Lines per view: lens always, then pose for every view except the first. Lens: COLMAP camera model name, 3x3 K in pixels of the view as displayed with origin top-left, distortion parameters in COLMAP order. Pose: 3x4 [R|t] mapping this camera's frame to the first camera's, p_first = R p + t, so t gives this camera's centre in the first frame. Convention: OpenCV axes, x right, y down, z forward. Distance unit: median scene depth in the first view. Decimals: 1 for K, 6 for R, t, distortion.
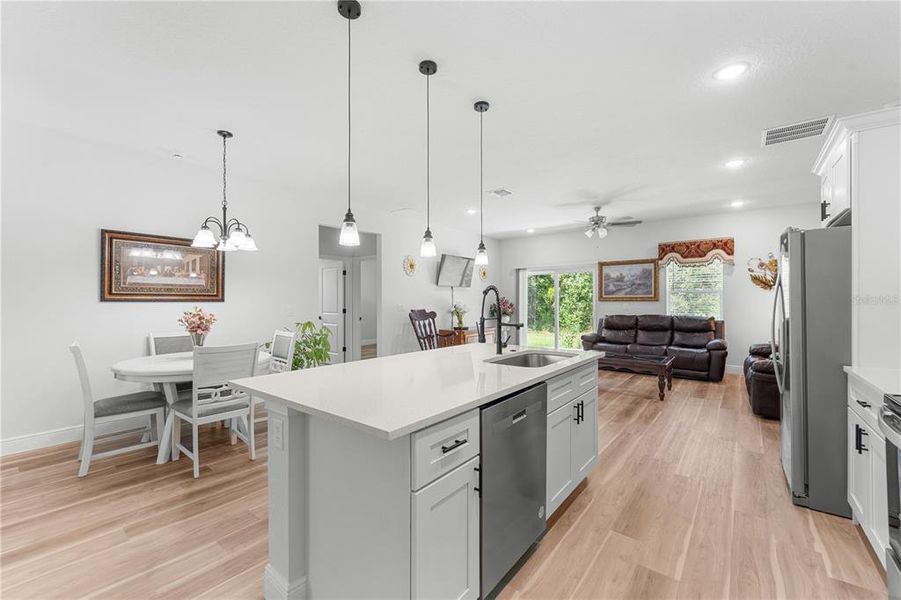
lens RADIAL K [[371.8, 0, 450.5], [0, 371.8, 300.0], [0, 0, 1]] dist [0.010572, -0.000202]
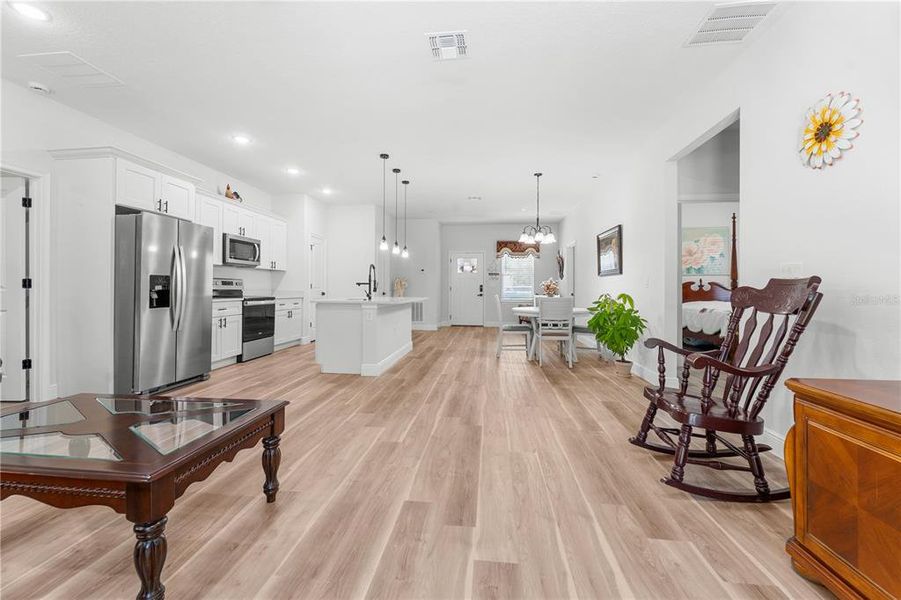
lens RADIAL K [[369.9, 0, 450.1], [0, 369.9, 291.0], [0, 0, 1]] dist [-0.003607, -0.000767]
pose [[-0.844553, -0.002205, -0.535468, 0.332615], [-0.004664, 0.999984, 0.003239, 0.038788], [0.535452, 0.005233, -0.844550, 1.181801]]
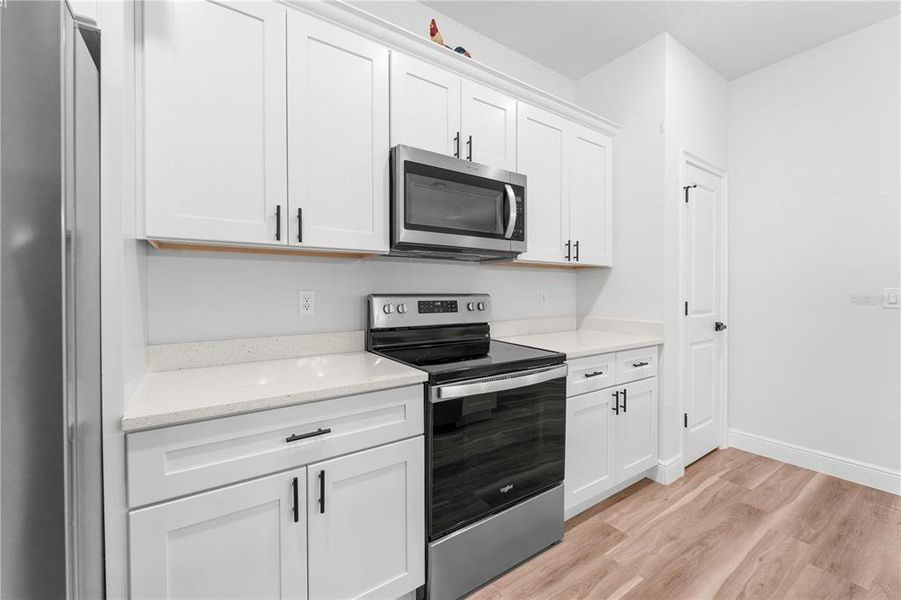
lens RADIAL K [[369.9, 0, 450.1], [0, 369.9, 291.0], [0, 0, 1]] dist [-0.003607, -0.000767]
pose [[-0.953247, 0.003013, 0.302178, 0.204265], [0.001503, 0.999985, -0.005230, 0.013714], [-0.302189, -0.004531, -0.953237, 0.443421]]
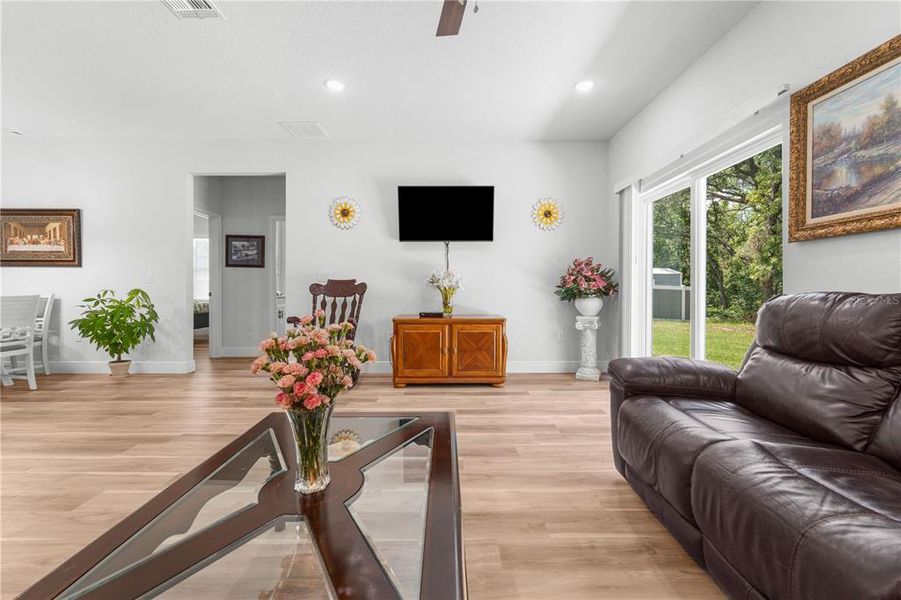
lens RADIAL K [[367.7, 0, 448.2], [0, 367.7, 289.8], [0, 0, 1]] dist [-0.001278, -0.000221]
pose [[0.624971, 0.002505, -0.780644, 0.555752], [-0.000722, 0.999996, 0.002631, 0.044081], [0.780648, -0.001081, 0.624970, 0.800832]]
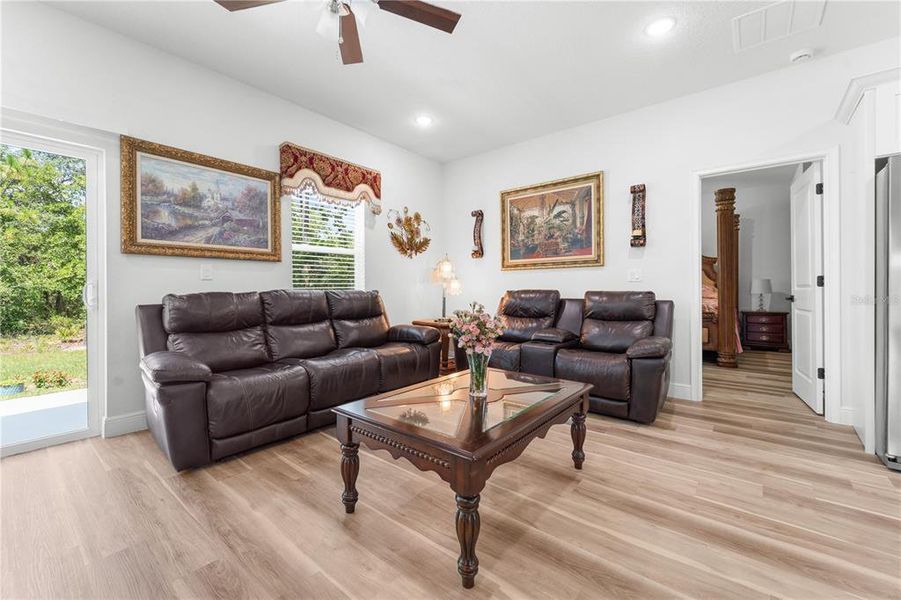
lens RADIAL K [[369.9, 0, 450.1], [0, 369.9, 291.0], [0, 0, 1]] dist [-0.003607, -0.000767]
pose [[0.015943, -0.001908, 0.999871, 0.095329], [-0.000423, 0.999998, 0.001915, 0.043836], [-0.999873, -0.000454, 0.015942, 0.872417]]
